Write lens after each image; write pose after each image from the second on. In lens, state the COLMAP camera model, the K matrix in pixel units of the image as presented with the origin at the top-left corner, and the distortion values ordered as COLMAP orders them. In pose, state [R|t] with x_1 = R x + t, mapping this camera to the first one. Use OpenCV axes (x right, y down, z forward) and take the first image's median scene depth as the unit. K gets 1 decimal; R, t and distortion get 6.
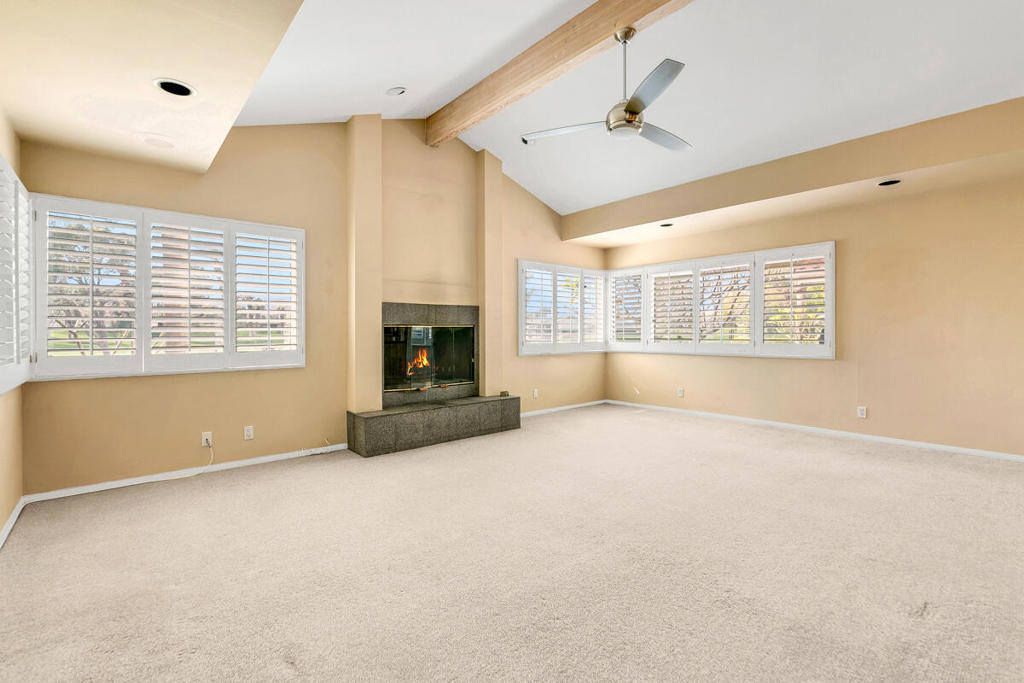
lens RADIAL K [[449.1, 0, 512.2], [0, 449.1, 340.0], [0, 0, 1]] dist [-0.009443, 0.000038]
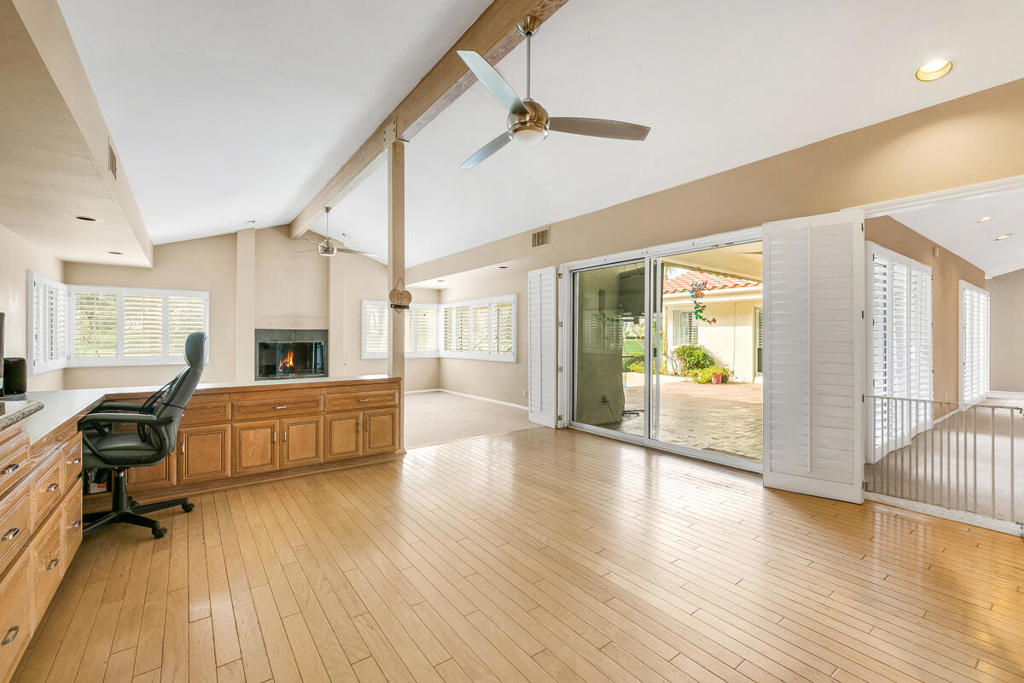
lens RADIAL K [[435.7, 0, 515.9], [0, 435.7, 338.8], [0, 0, 1]] dist [-0.001615, -0.000524]
pose [[0.997566, 0.003577, -0.069640, 0.794414], [-0.004961, 0.999794, -0.019698, -0.013488], [0.069555, 0.019995, 0.997378, -0.617662]]
